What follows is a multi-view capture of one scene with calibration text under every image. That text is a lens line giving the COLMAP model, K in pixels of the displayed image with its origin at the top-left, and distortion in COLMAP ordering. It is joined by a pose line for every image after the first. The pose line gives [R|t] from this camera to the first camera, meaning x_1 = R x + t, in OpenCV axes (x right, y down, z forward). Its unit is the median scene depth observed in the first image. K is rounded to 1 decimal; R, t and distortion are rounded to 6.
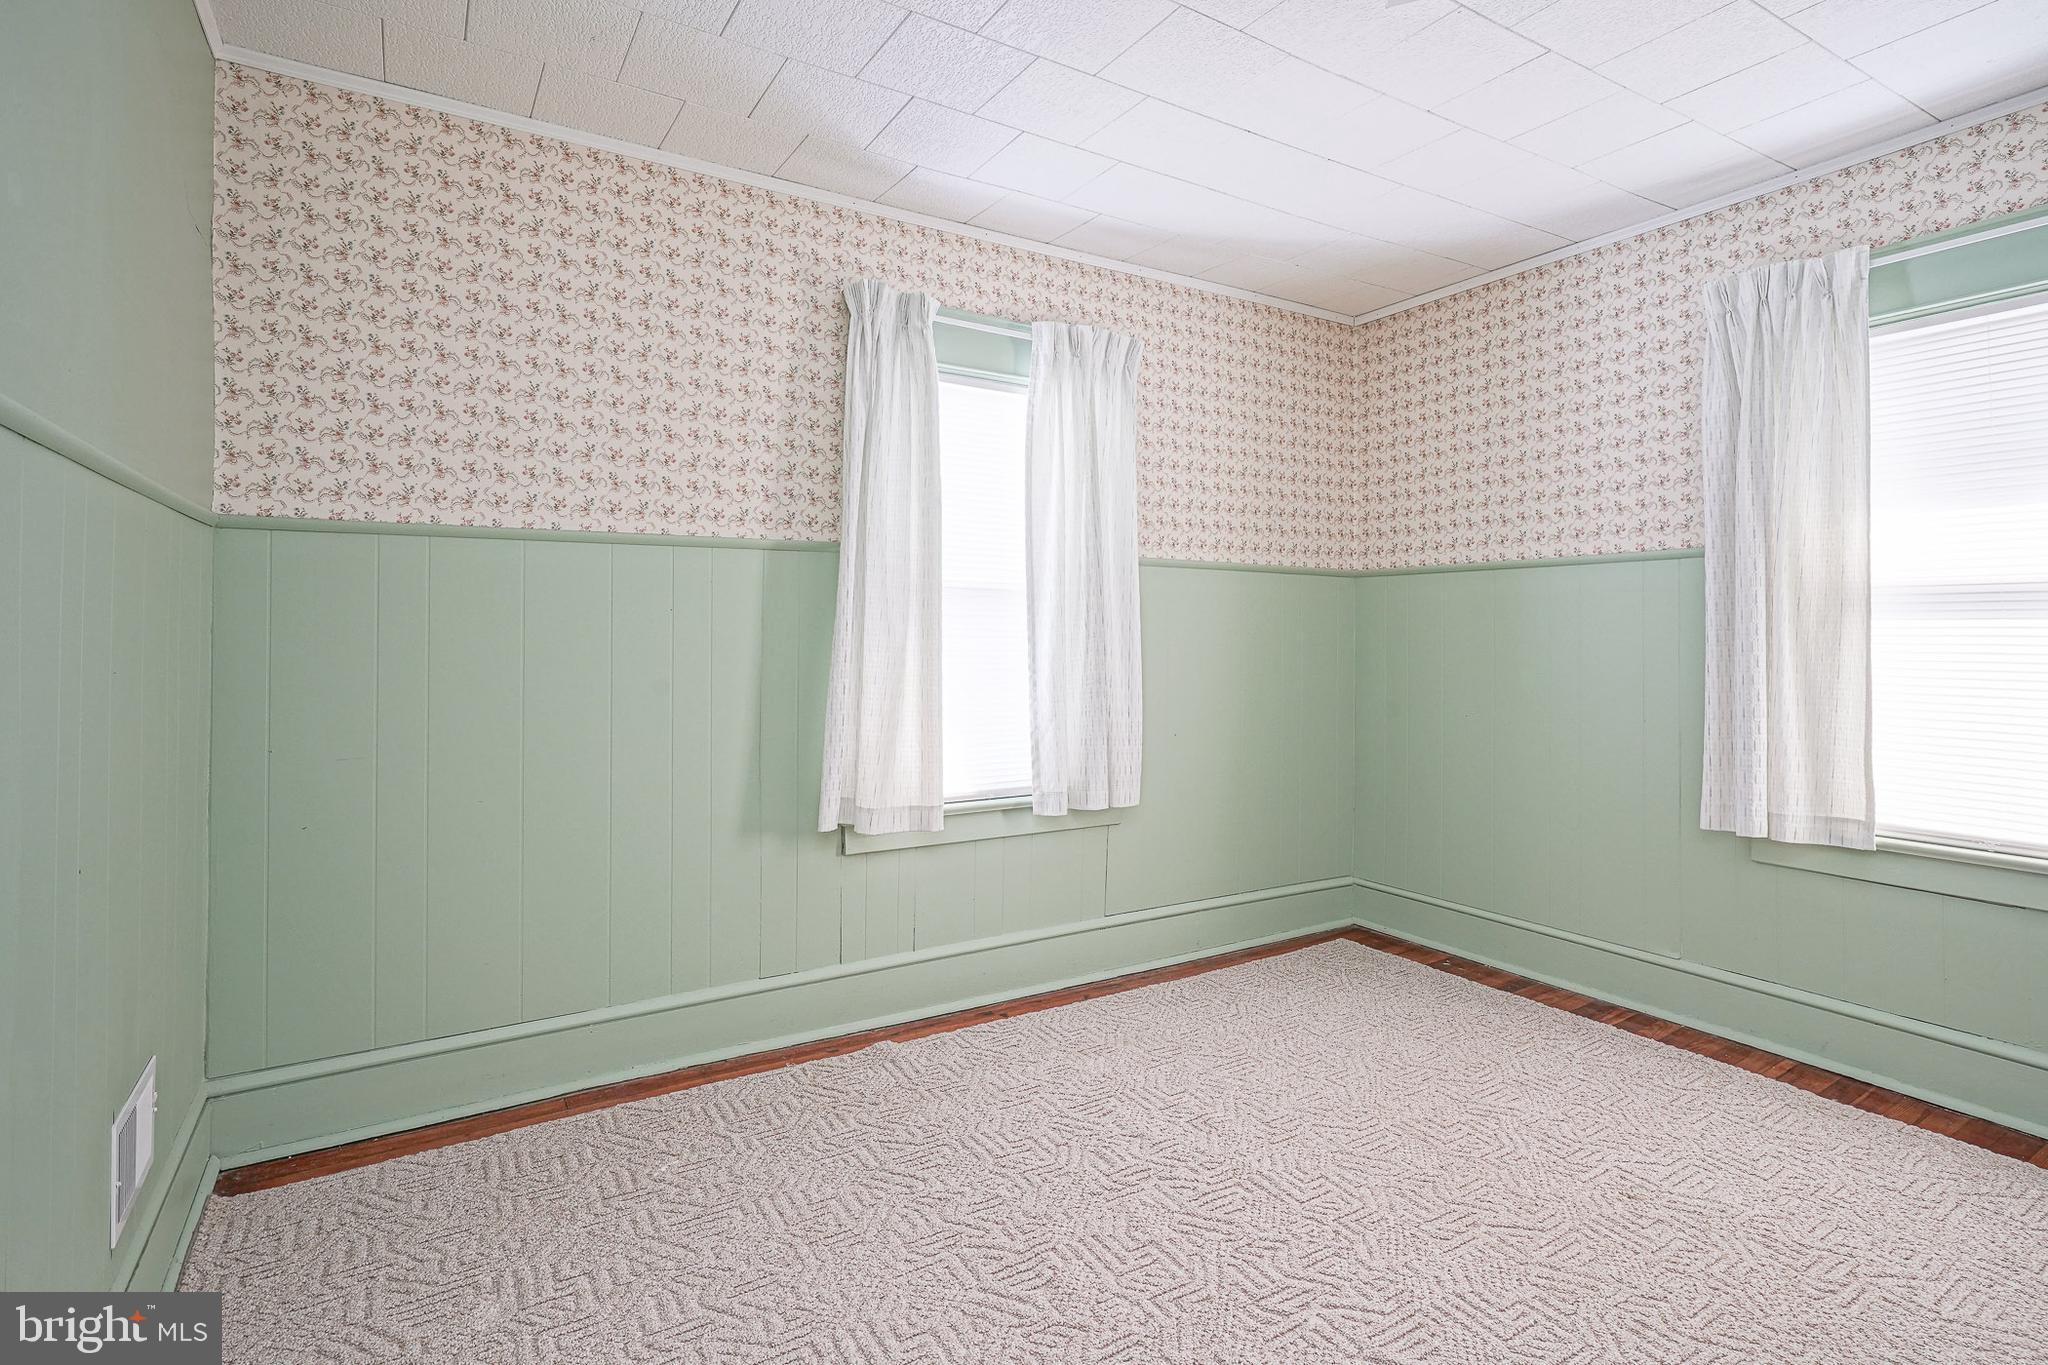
lens RADIAL K [[1006.2, 0, 1033.4], [0, 1006.2, 637.8], [0, 0, 1]] dist [-0.010502, 0.006232]
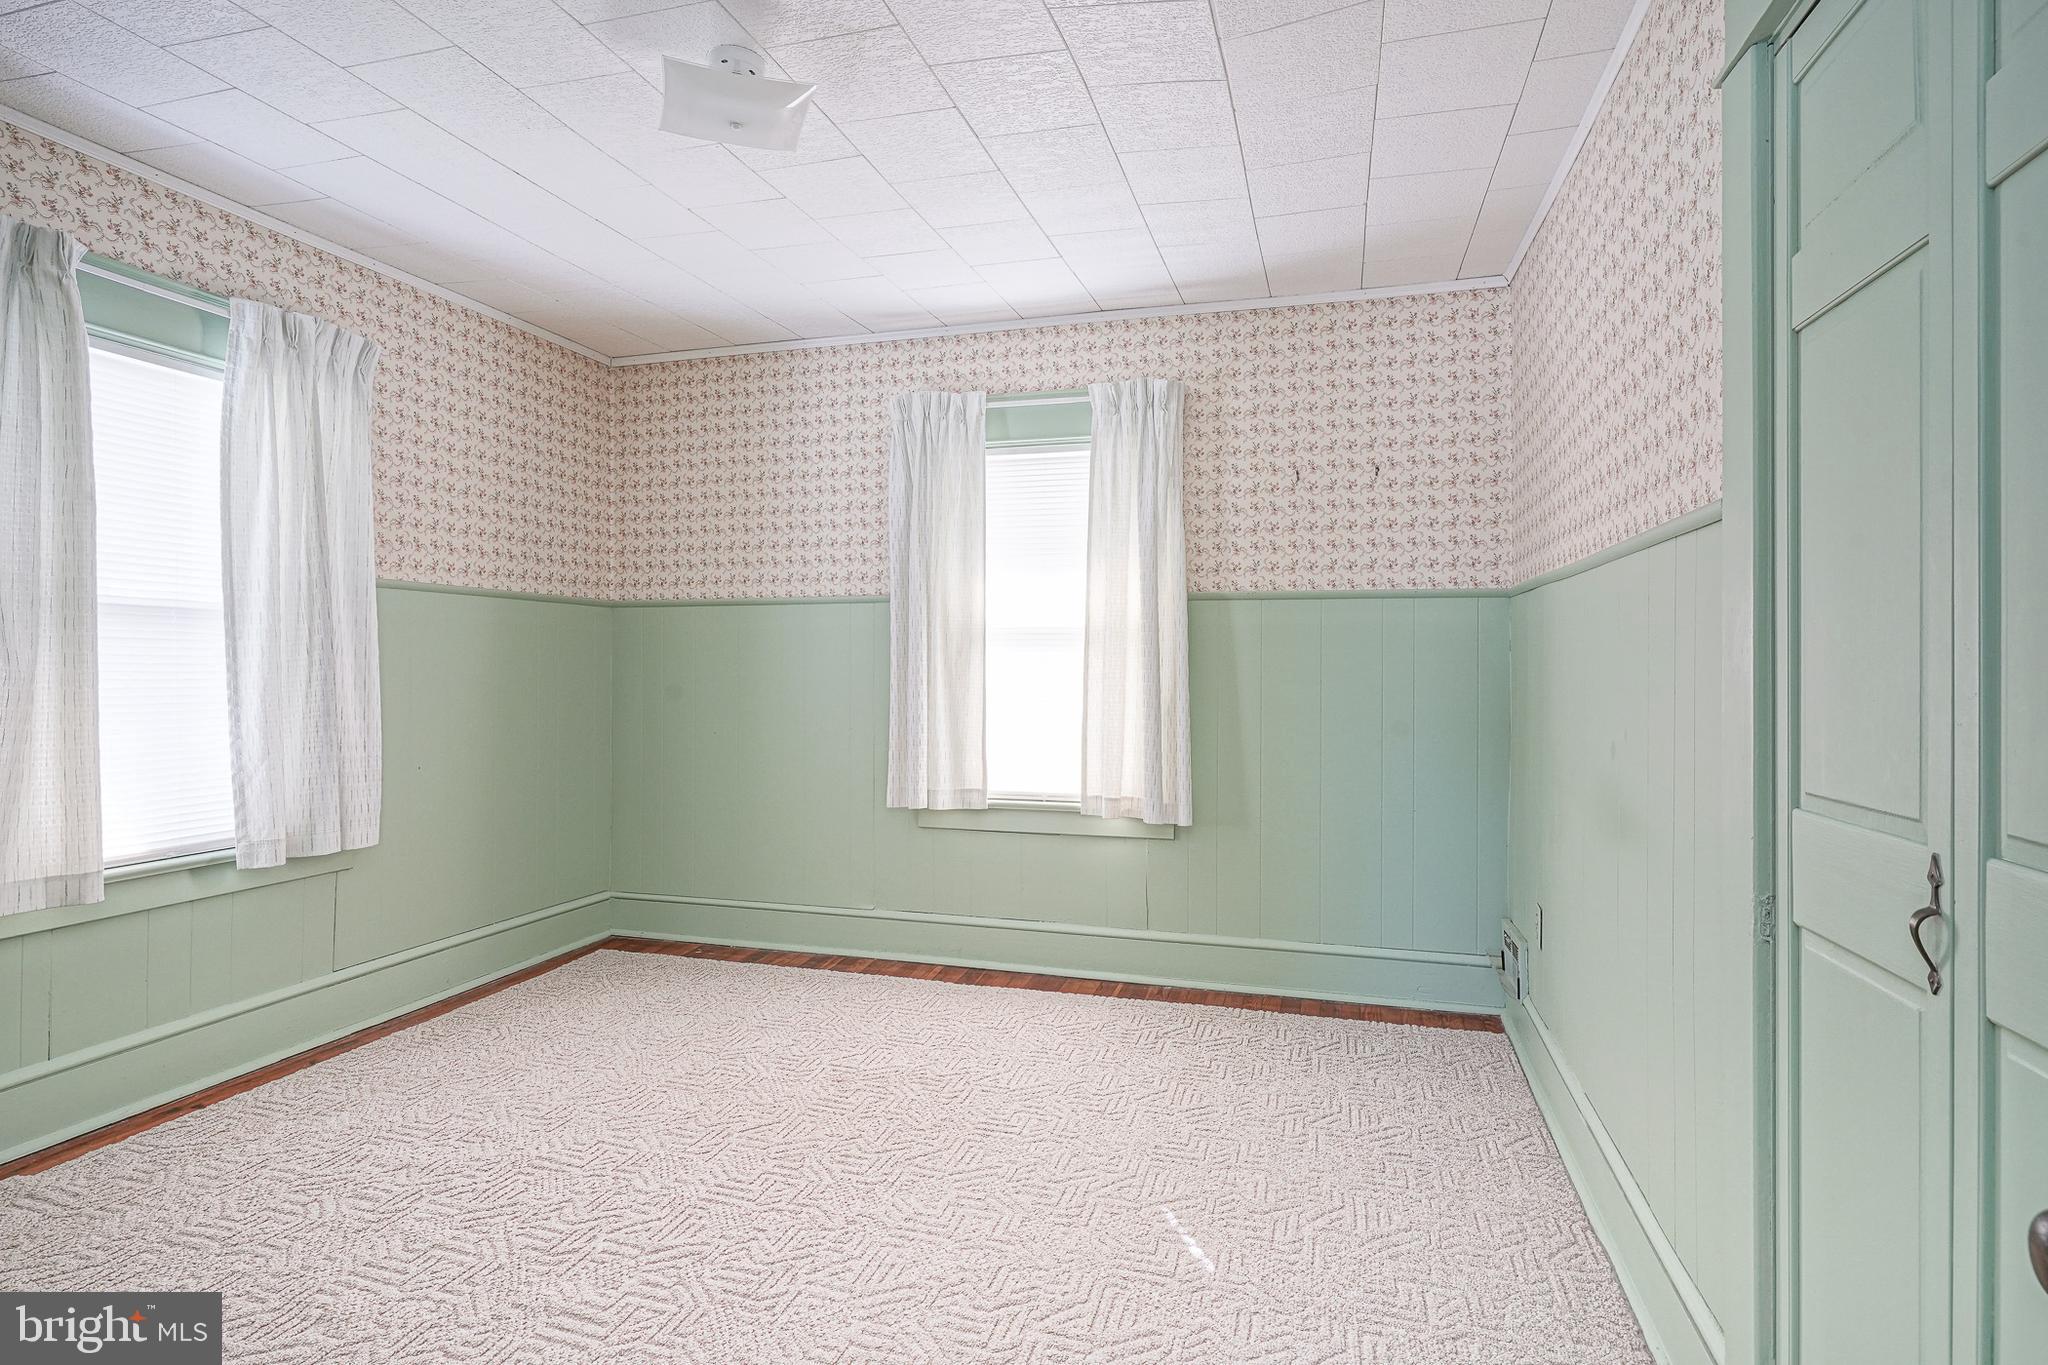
lens RADIAL K [[1006.2, 0, 1033.4], [0, 1006.2, 637.8], [0, 0, 1]] dist [-0.010502, 0.006232]
pose [[0.750130, 0.014498, 0.661132, -0.062378], [0.003603, 0.999655, -0.026010, 0.001151], [-0.661281, 0.021894, 0.749819, -0.113255]]
